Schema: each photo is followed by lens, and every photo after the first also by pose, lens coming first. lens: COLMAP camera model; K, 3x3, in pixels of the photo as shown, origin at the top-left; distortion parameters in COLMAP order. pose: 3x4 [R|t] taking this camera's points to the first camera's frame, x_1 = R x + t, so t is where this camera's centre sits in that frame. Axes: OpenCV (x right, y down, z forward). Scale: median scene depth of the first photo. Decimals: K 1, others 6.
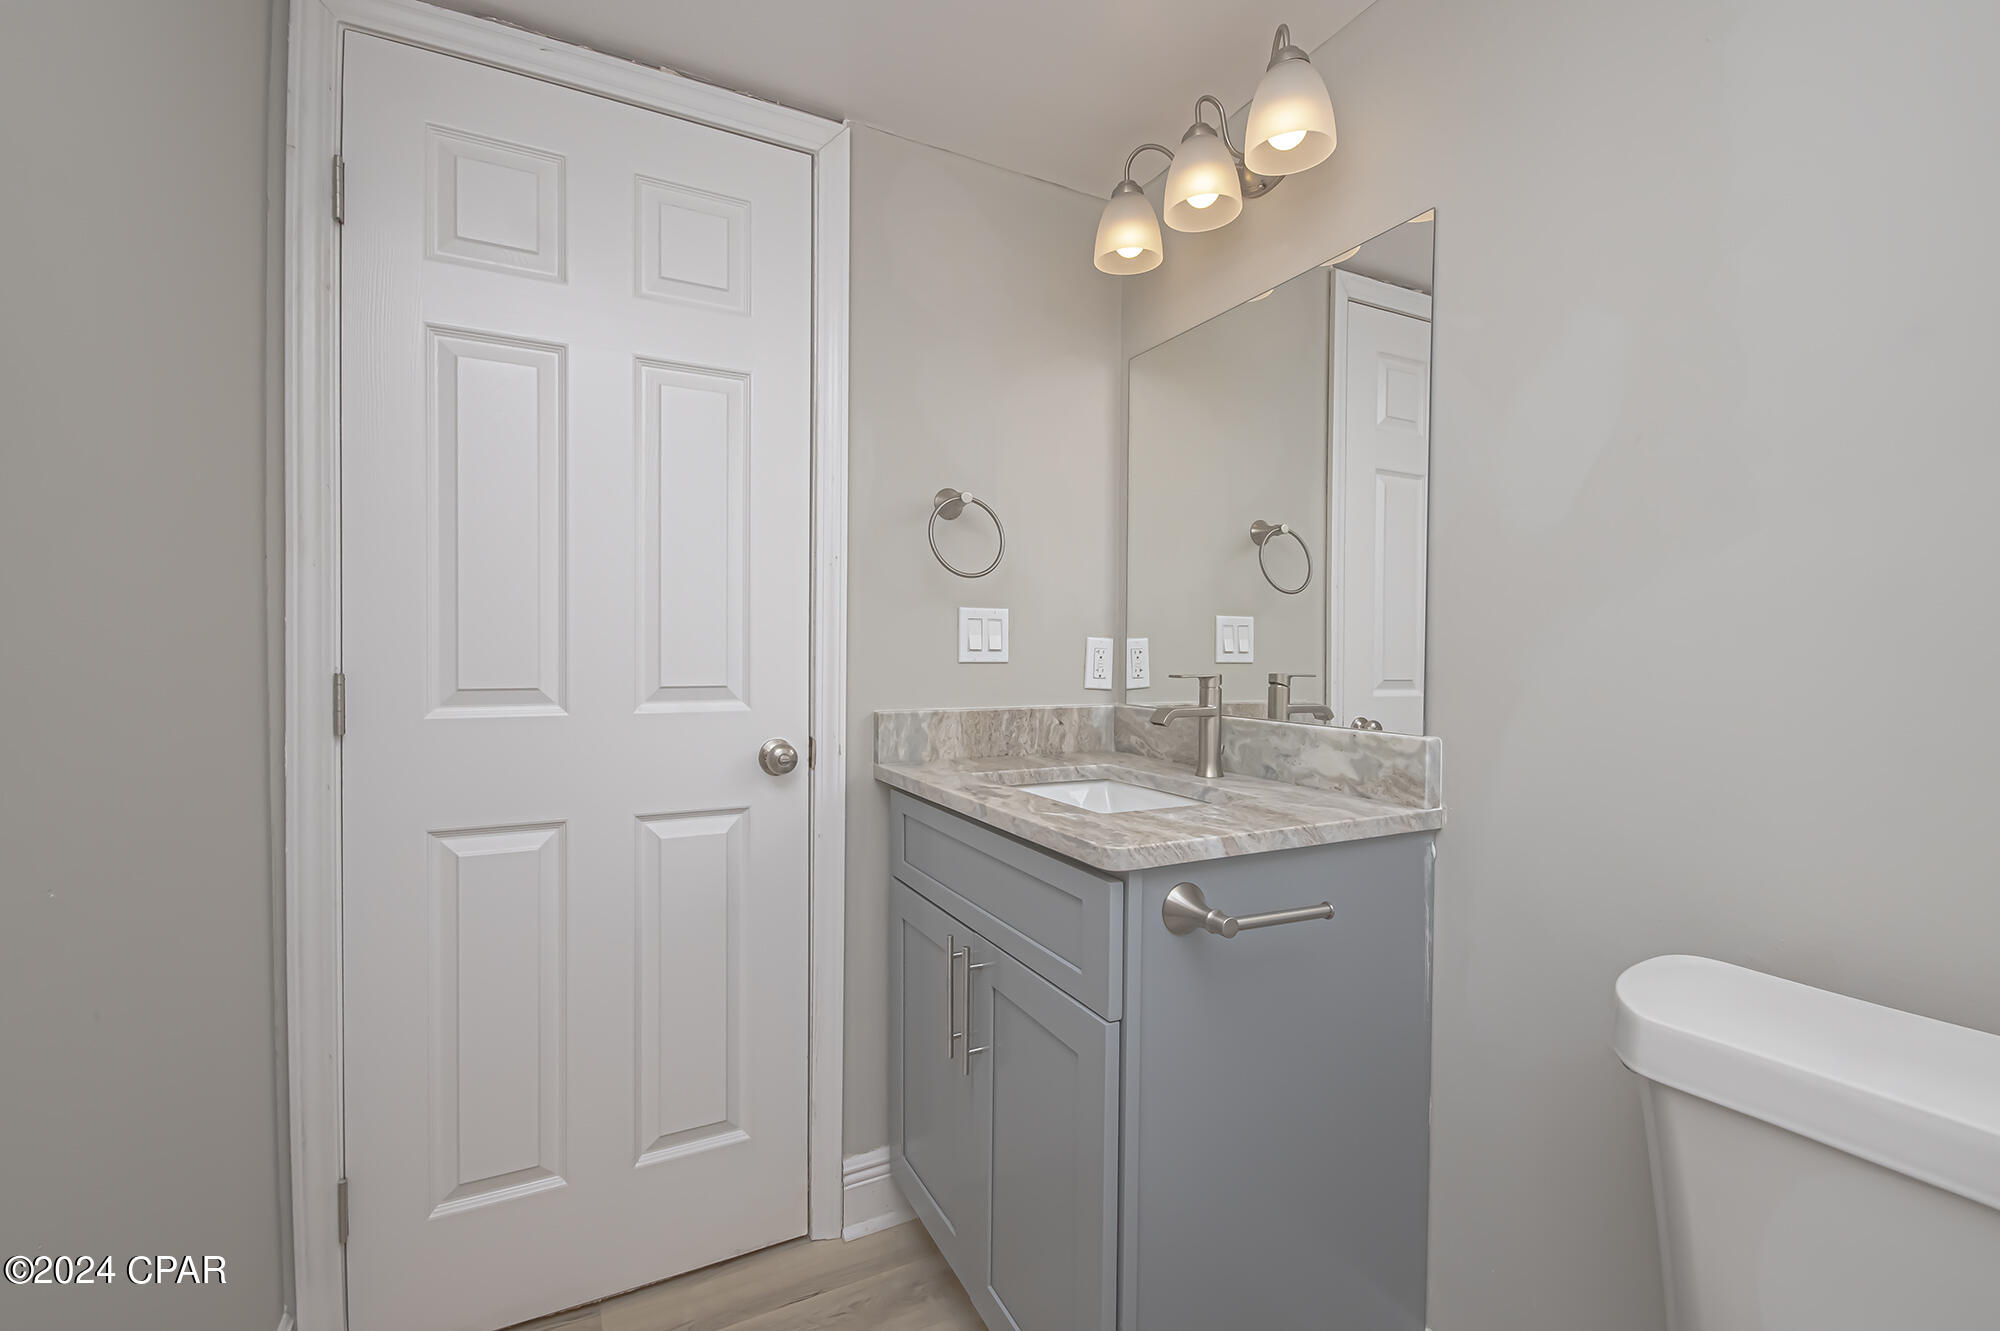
lens RADIAL K [[876.8, 0, 1007.8], [0, 876.8, 684.1], [0, 0, 1]] dist [0.001666, -0.006951]
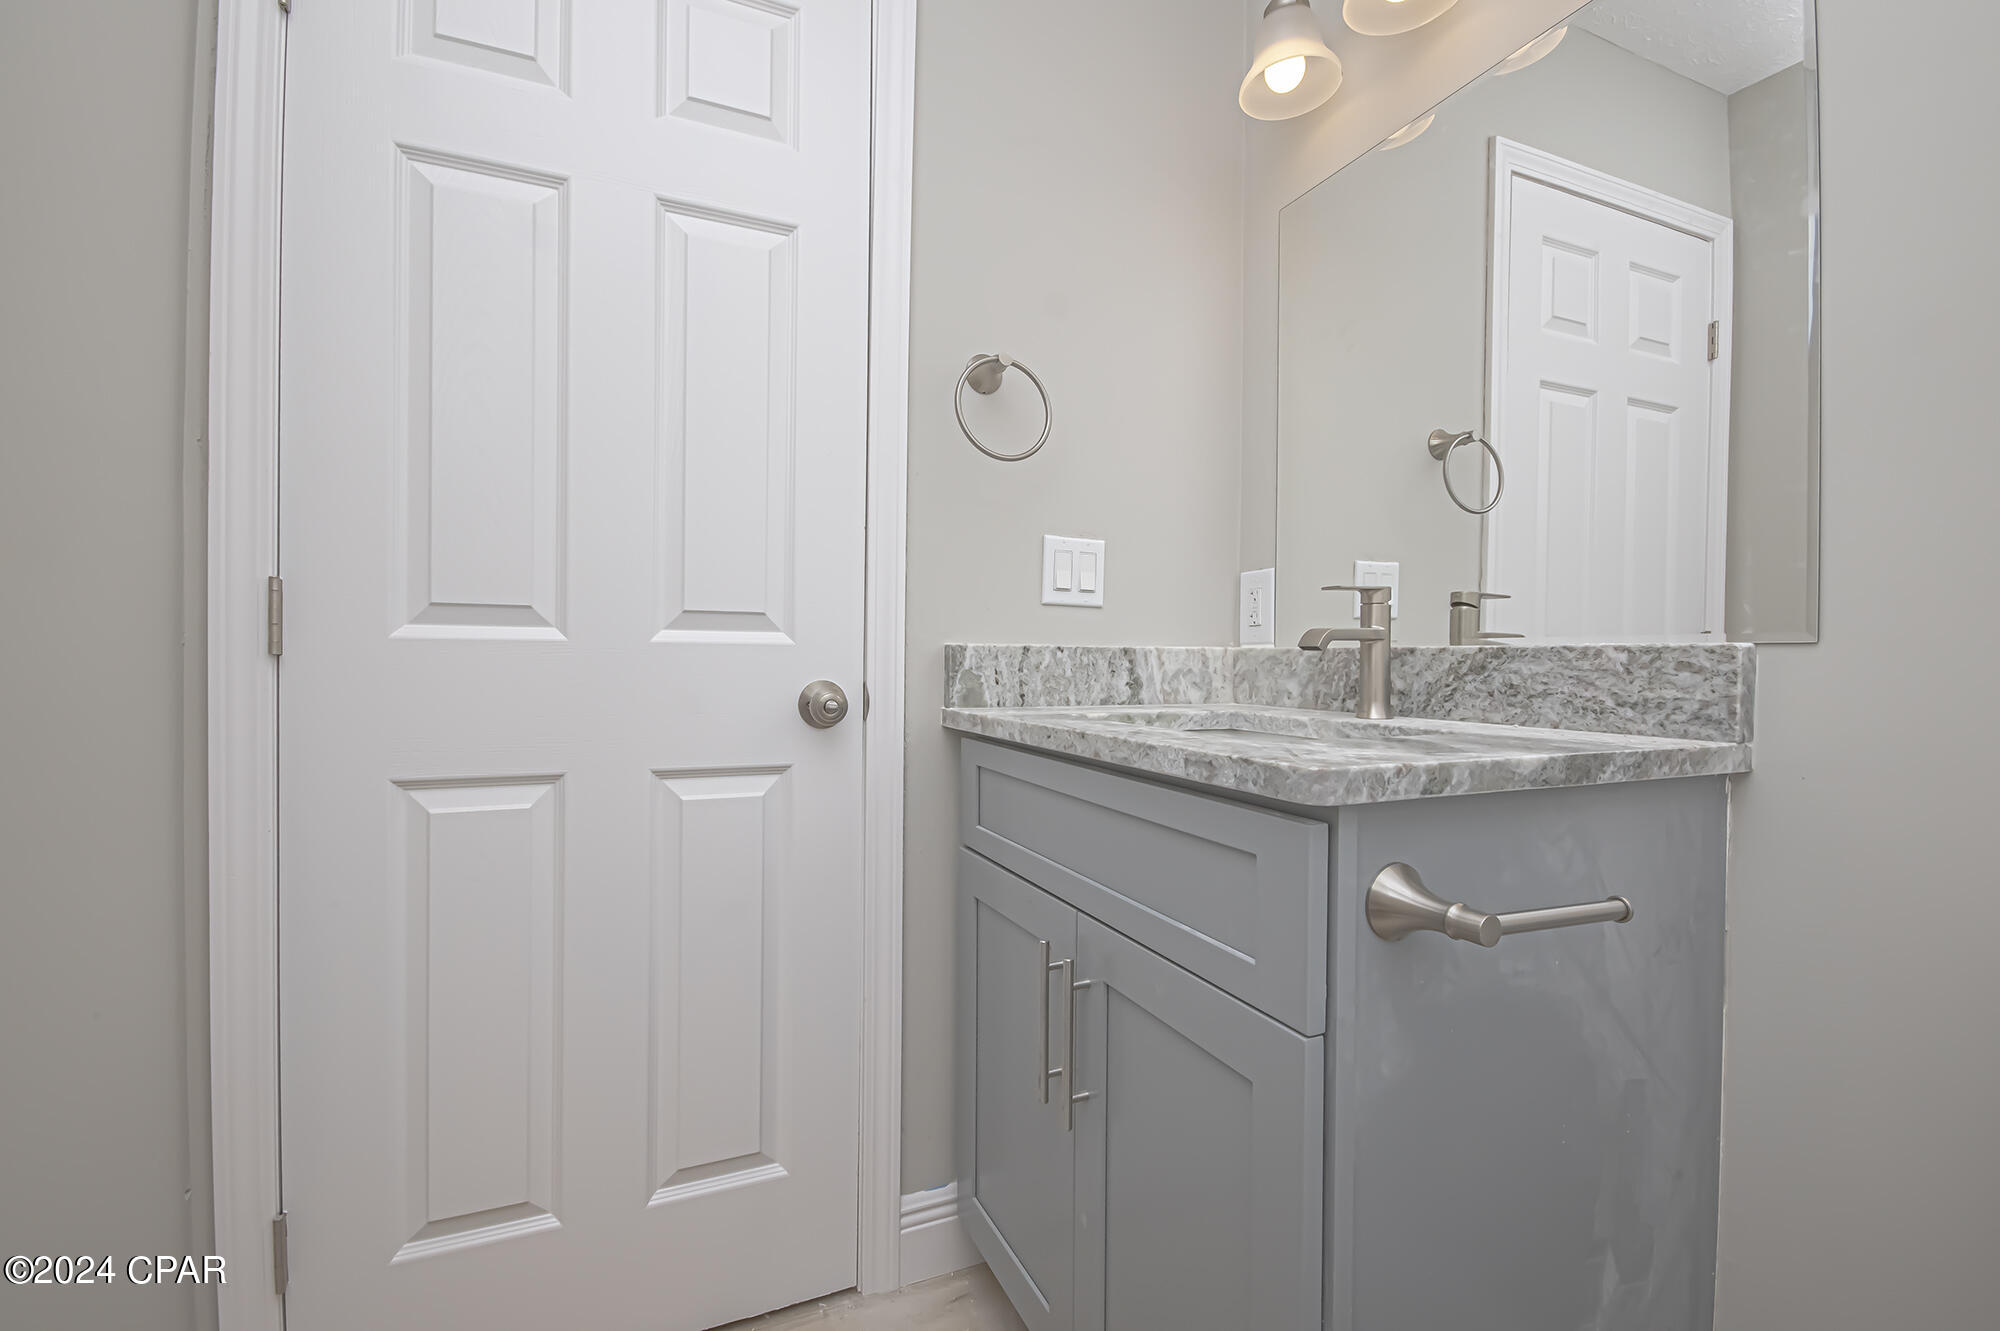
lens RADIAL K [[876.8, 0, 1008.9], [0, 876.8, 658.0], [0, 0, 1]] dist [0.001666, -0.006951]
pose [[0.997024, 0.005811, -0.076872, -0.033203], [-0.007576, 0.999714, -0.022687, 0.063233], [0.076718, 0.023202, 0.996783, 0.219333]]
